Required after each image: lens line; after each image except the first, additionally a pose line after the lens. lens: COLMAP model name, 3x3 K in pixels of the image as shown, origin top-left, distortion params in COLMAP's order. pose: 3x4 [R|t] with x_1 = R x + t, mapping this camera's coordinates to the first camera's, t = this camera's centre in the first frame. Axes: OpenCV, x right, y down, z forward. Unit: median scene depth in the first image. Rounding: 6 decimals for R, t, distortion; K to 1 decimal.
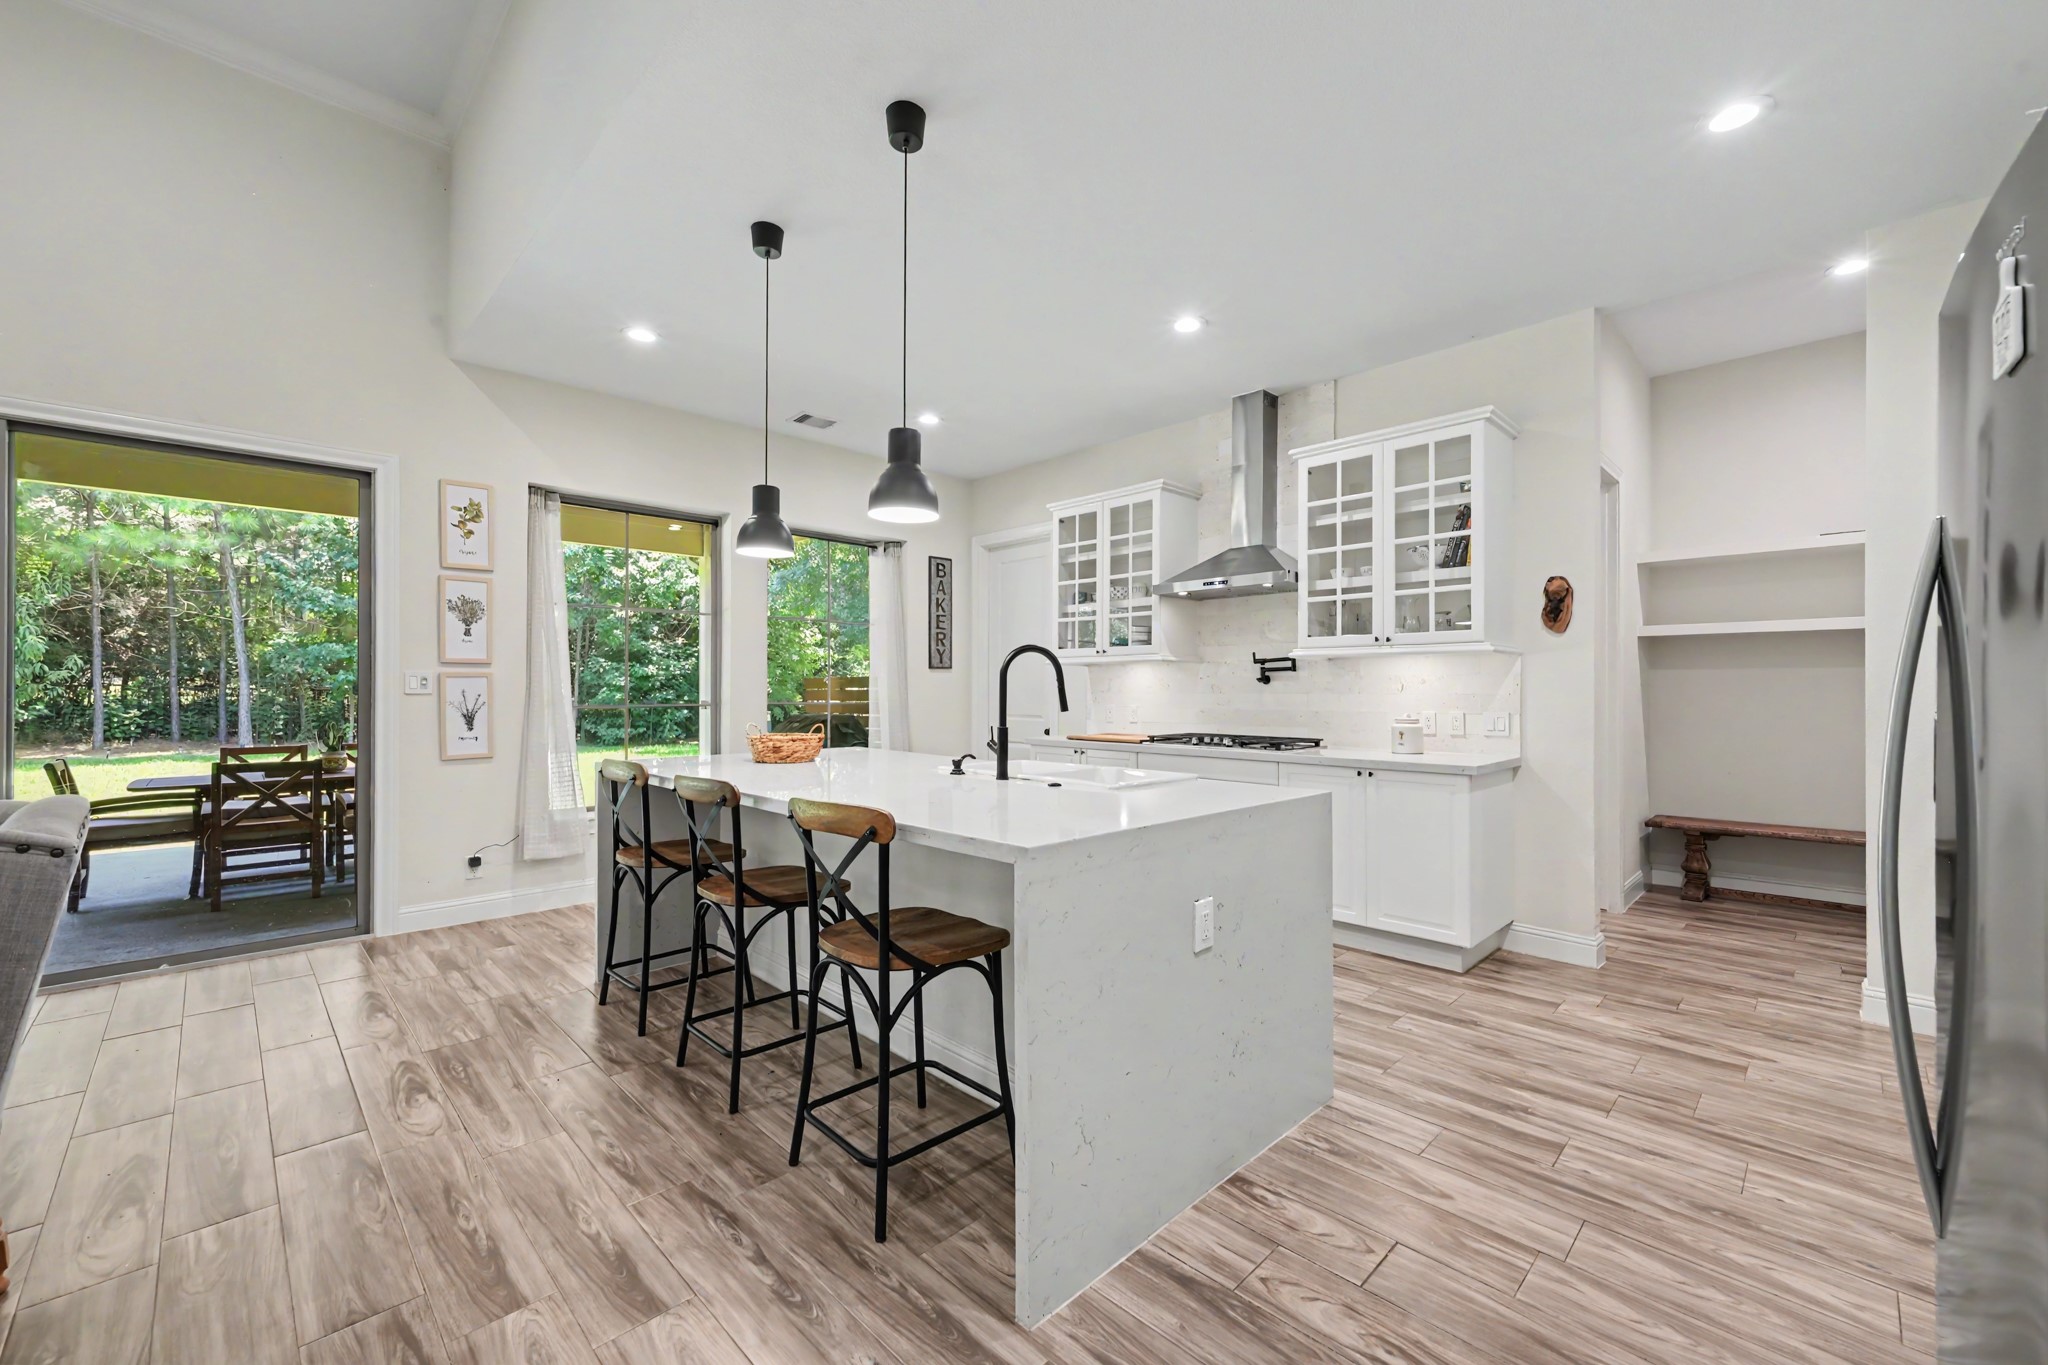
lens RADIAL K [[822.1, 0, 1027.1], [0, 822.1, 688.3], [0, 0, 1]] dist [0.000183, 0.000196]
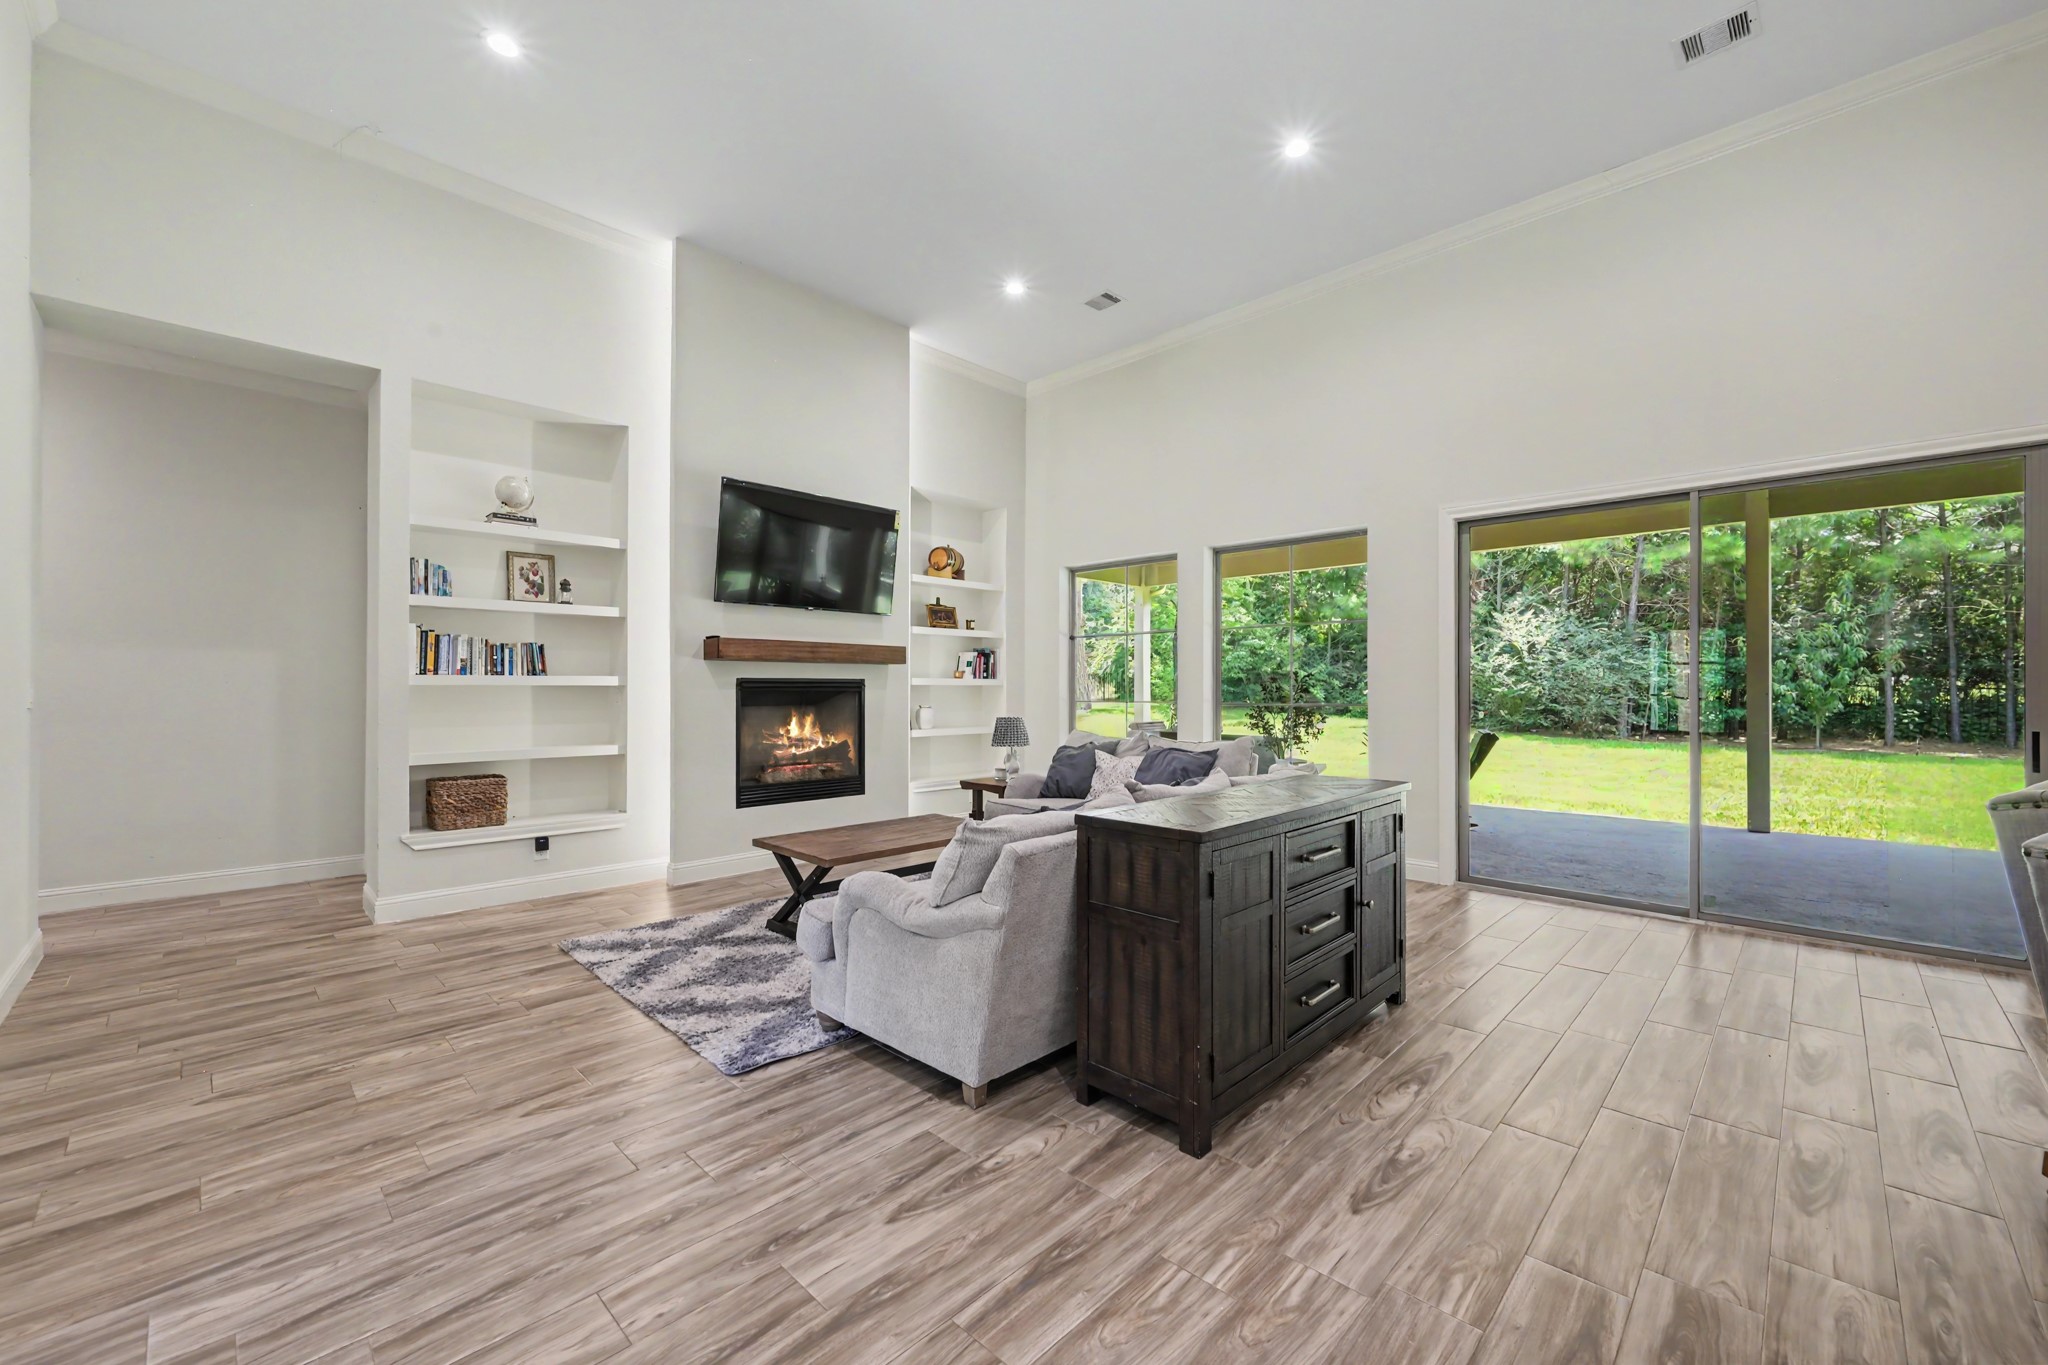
lens RADIAL K [[806.0, 0, 1031.6], [0, 806.0, 686.1], [0, 0, 1]] dist [-0.003057, 0.000412]
pose [[0.018328, -0.004863, -0.999820, -0.351650], [0.002805, 0.999984, -0.004812, -0.004615], [0.999828, -0.002716, 0.018342, -0.469130]]
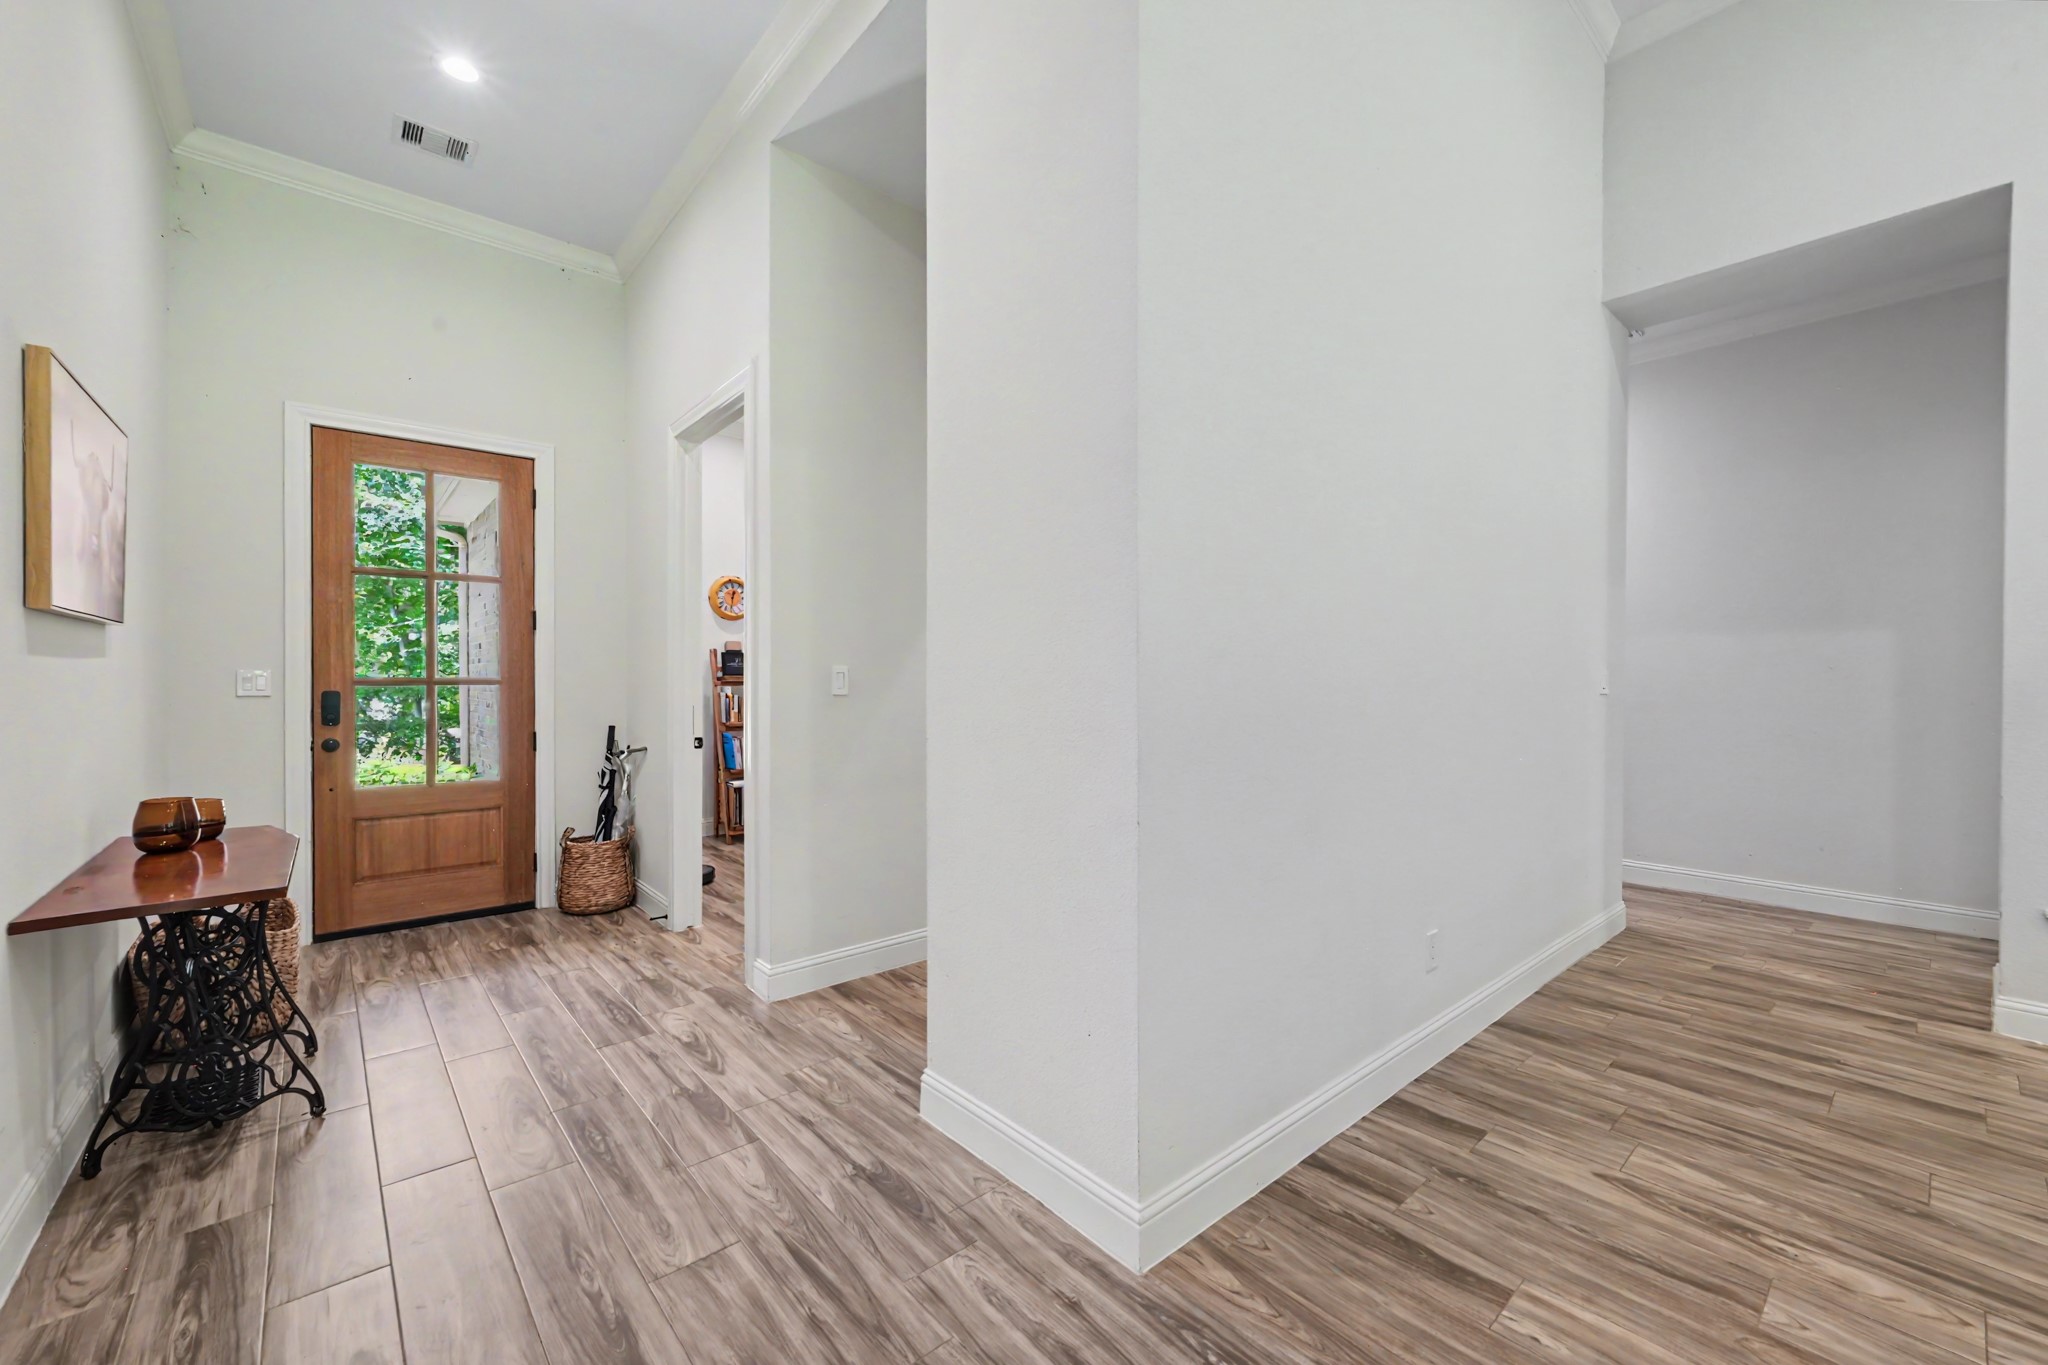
lens RADIAL K [[814.6, 0, 1027.9], [0, 814.6, 681.6], [0, 0, 1]] dist [0.001123, 0.000644]
pose [[-0.997879, -0.002137, 0.065068, -0.619822], [-0.002038, 0.999997, 0.001584, -0.000314], [-0.065072, 0.001448, -0.997880, -0.551230]]
